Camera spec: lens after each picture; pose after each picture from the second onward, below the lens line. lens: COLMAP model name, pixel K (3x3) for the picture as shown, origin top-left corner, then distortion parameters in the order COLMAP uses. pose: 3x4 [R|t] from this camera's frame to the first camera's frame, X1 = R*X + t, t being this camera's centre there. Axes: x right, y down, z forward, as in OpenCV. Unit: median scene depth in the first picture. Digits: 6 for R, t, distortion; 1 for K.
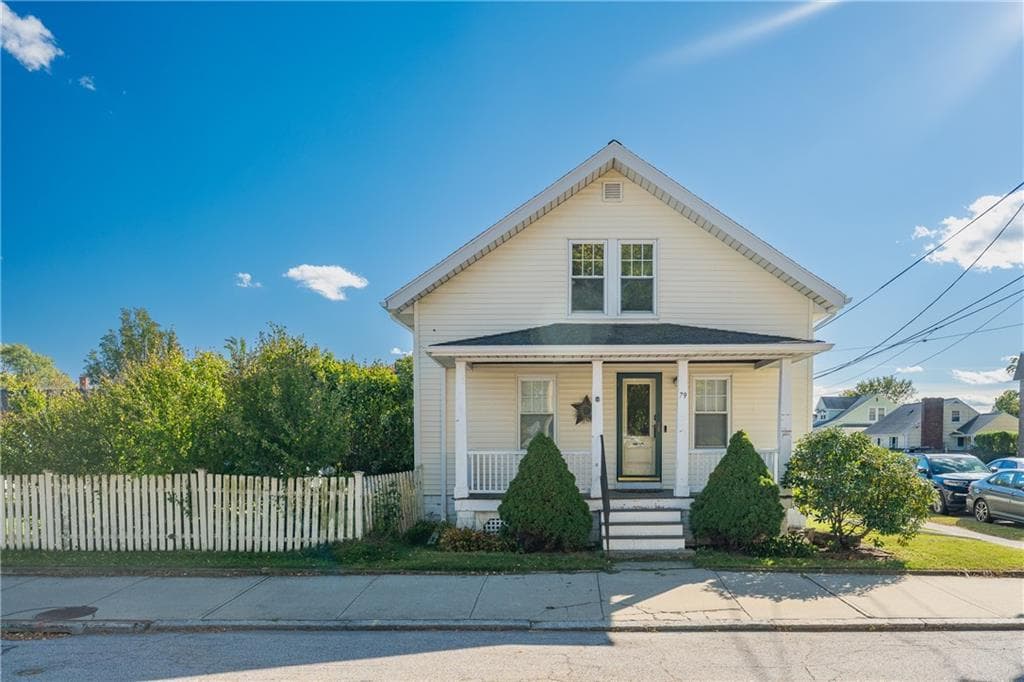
lens RADIAL K [[562.7, 0, 512.0], [0, 562.7, 433.6], [0, 0, 1]] dist [-0.002781, -0.000074]
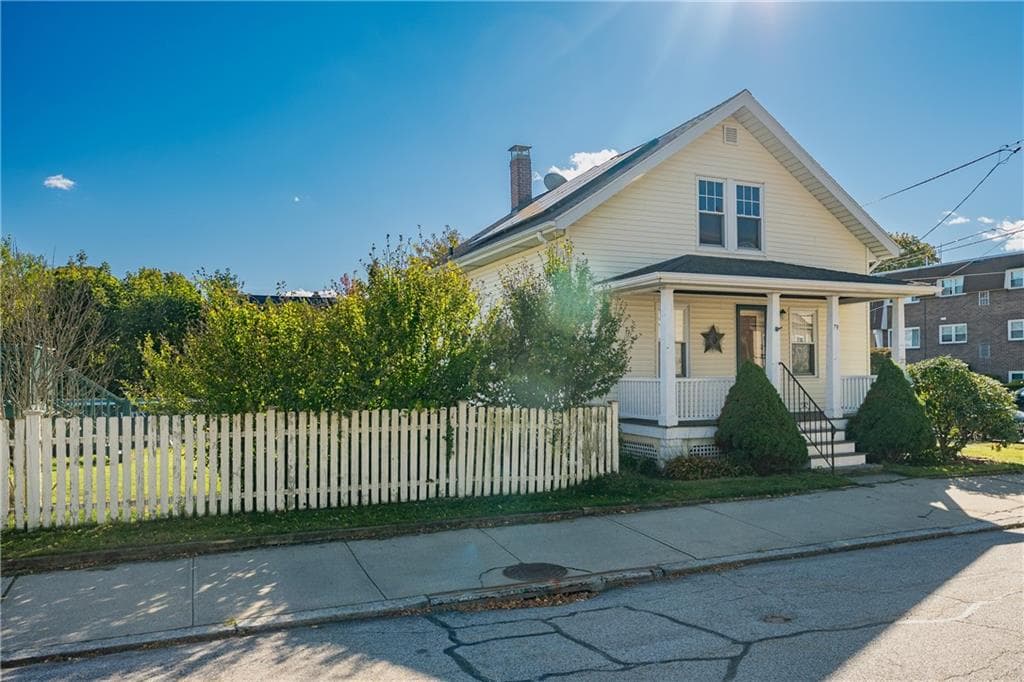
lens RADIAL K [[602.7, 0, 512.0], [0, 602.7, 341.0], [0, 0, 1]] dist [-0.003736, -0.000184]
pose [[0.939812, 0.013363, 0.341429, -0.710340], [-0.000175, 0.999254, -0.038628, 0.006080], [-0.341691, 0.036243, 0.939113, 0.095098]]
